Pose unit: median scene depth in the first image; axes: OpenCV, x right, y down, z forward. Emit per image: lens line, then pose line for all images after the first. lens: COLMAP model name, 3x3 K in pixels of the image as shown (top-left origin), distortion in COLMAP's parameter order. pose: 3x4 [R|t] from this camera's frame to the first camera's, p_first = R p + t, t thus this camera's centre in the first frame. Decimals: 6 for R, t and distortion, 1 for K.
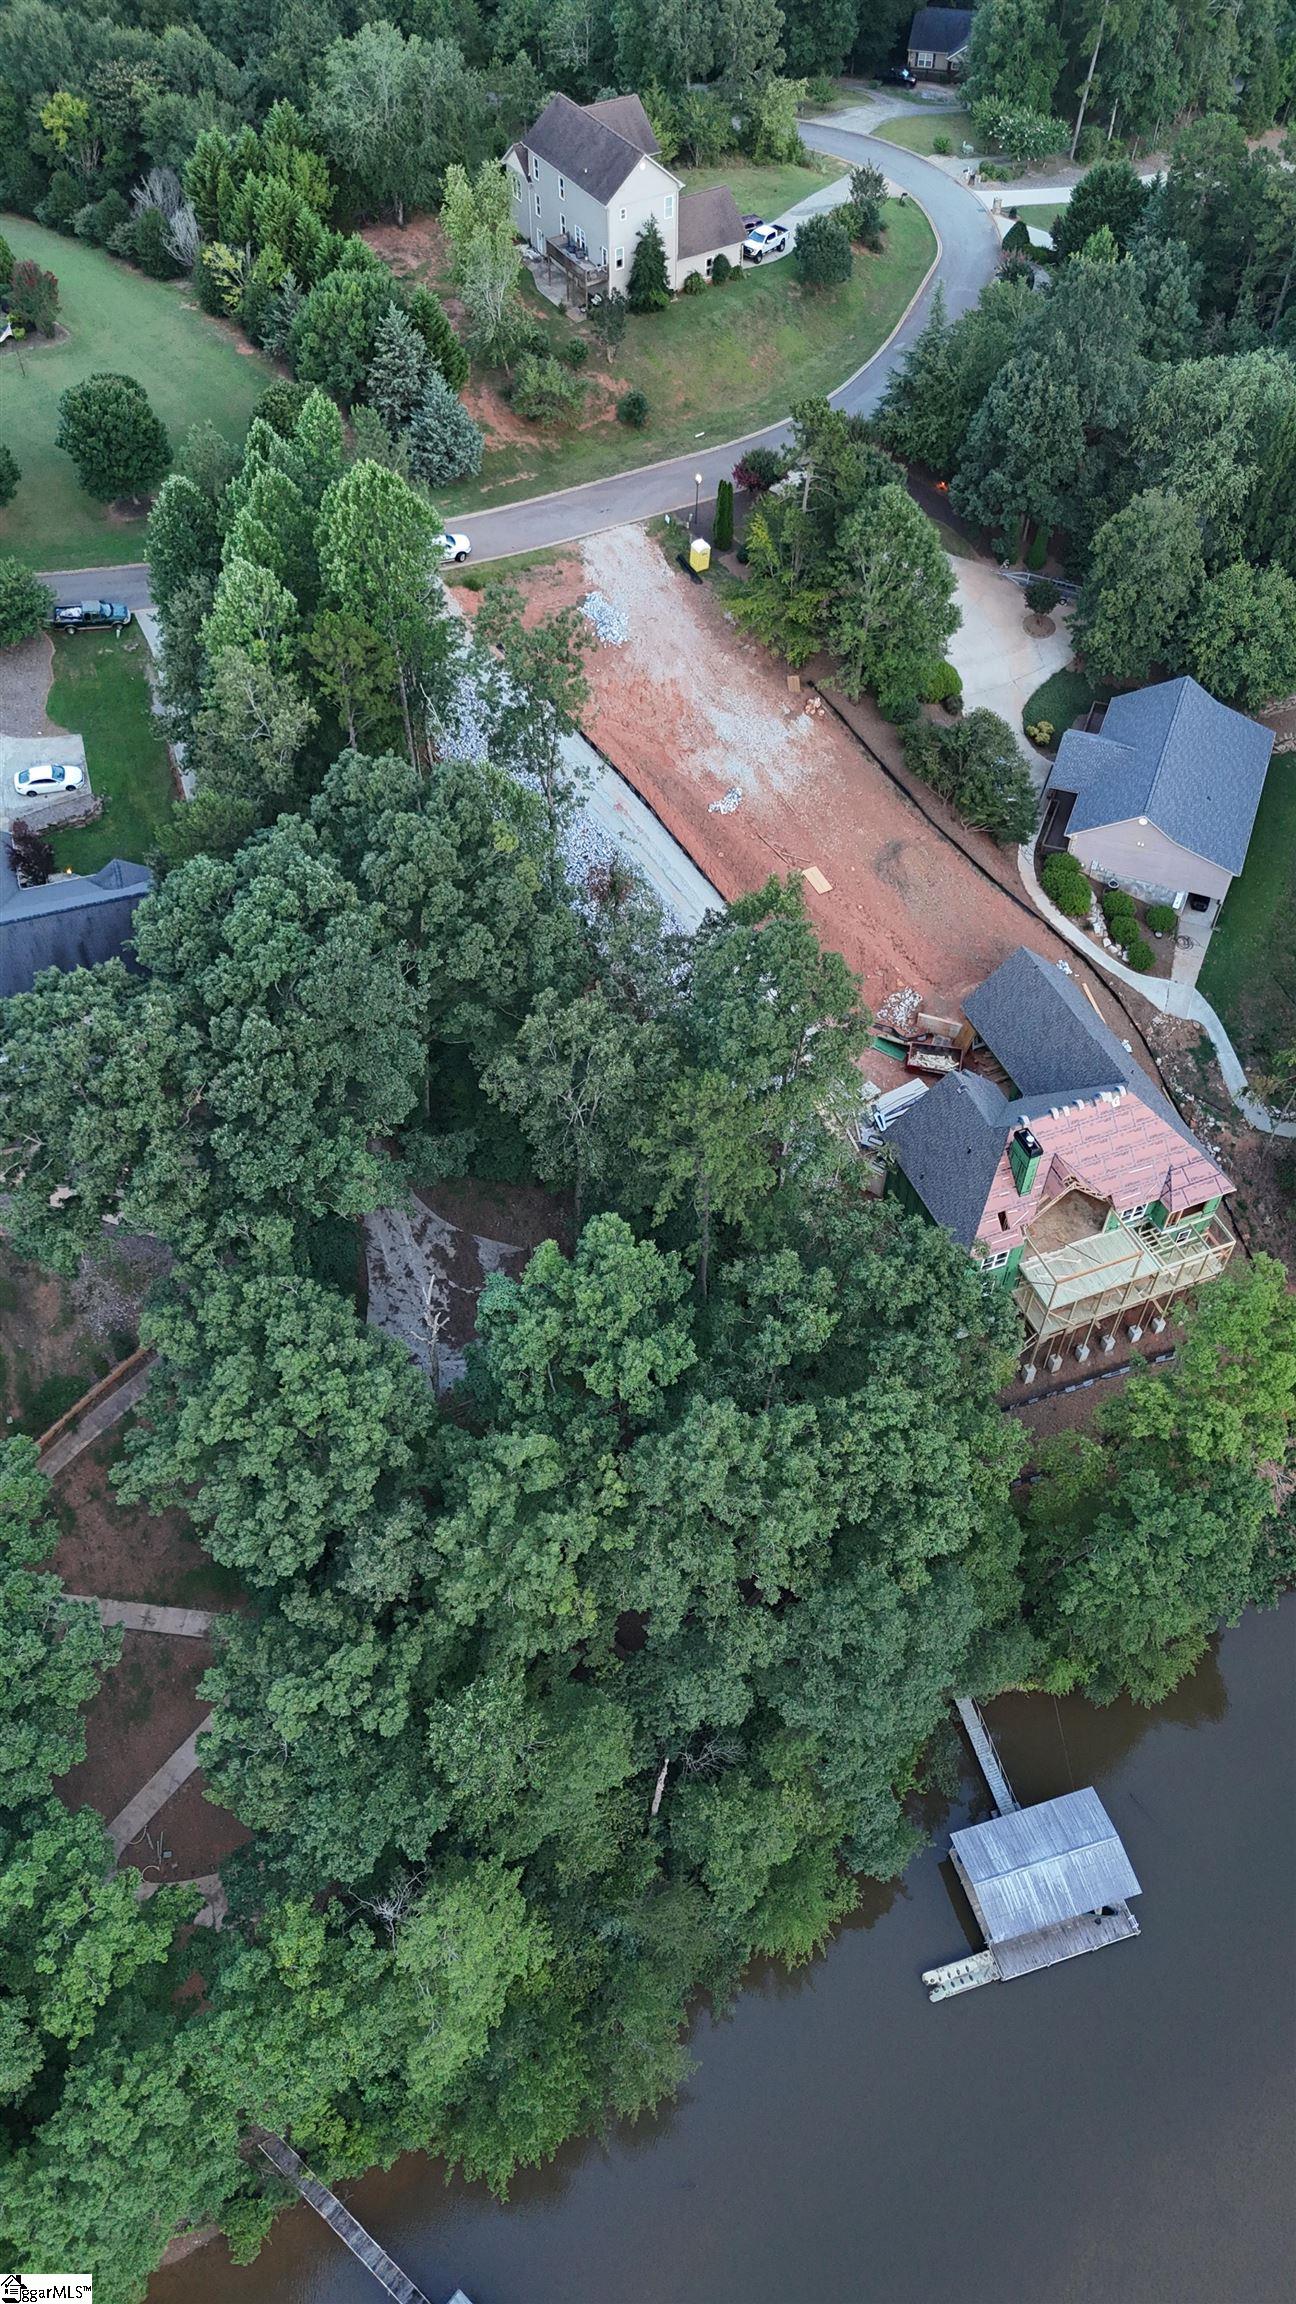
lens RADIAL K [[1692.2, 0, 639.3], [0, 1692.2, 1151.5], [0, 0, 1]] dist [0.064295, -0.057007]
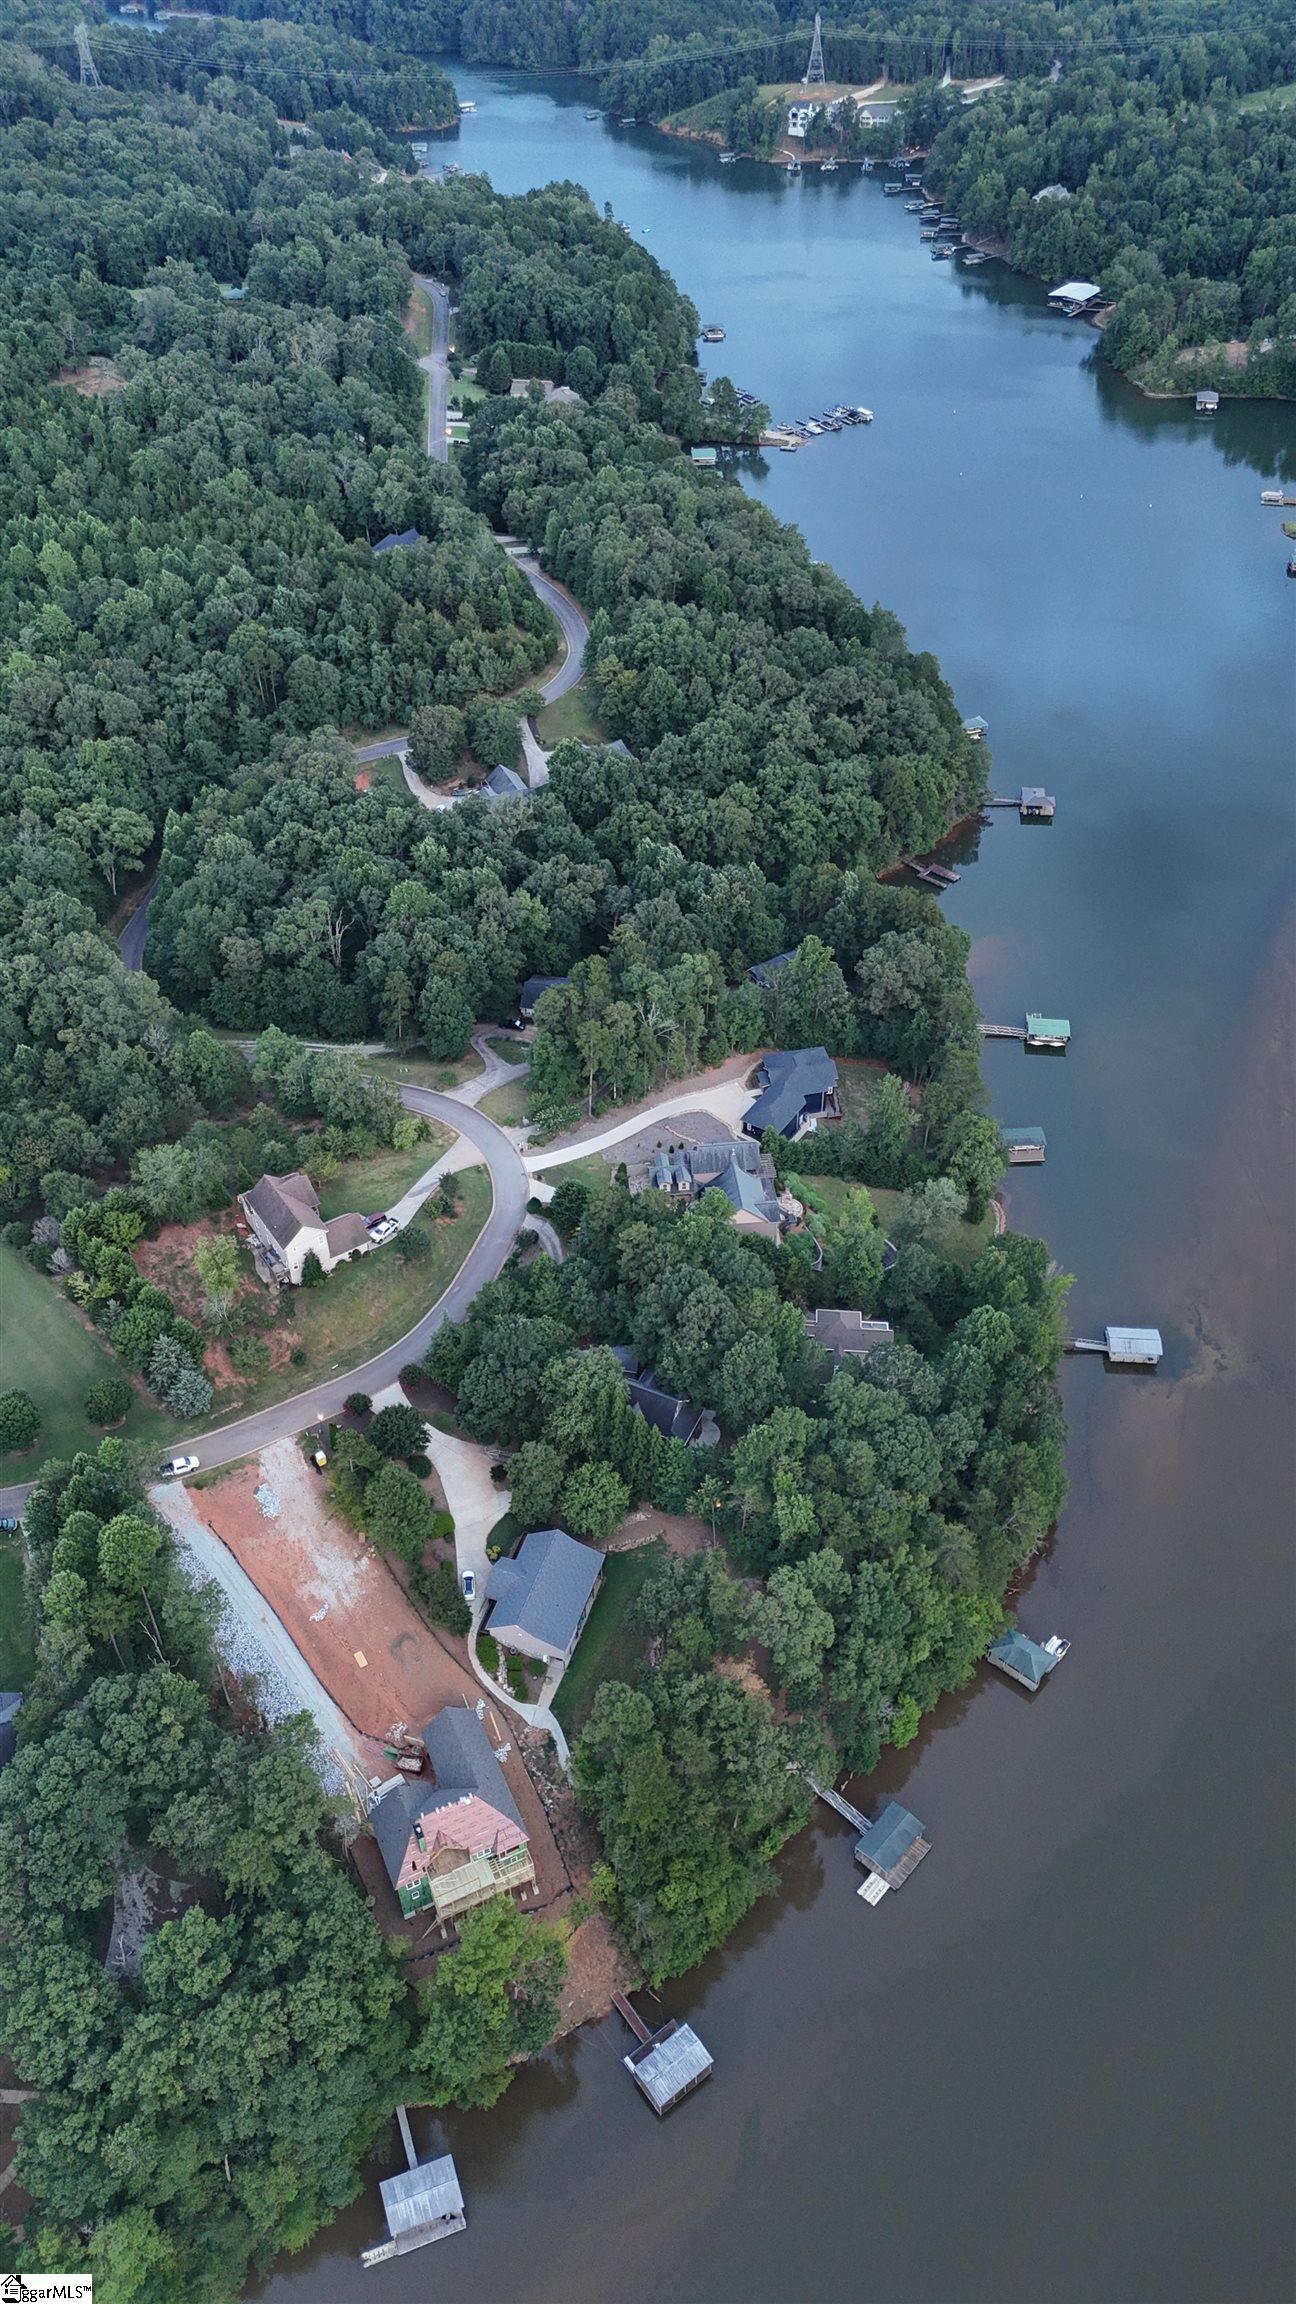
lens RADIAL K [[1692.2, 0, 644.4], [0, 1692.2, 1144.8], [0, 0, 1]] dist [0.064295, -0.057007]
pose [[0.998689, -0.034365, 0.037932, 0.441251], [0.040538, 0.983503, -0.176293, -0.447461], [-0.031248, 0.177600, 0.983607, -1.252585]]
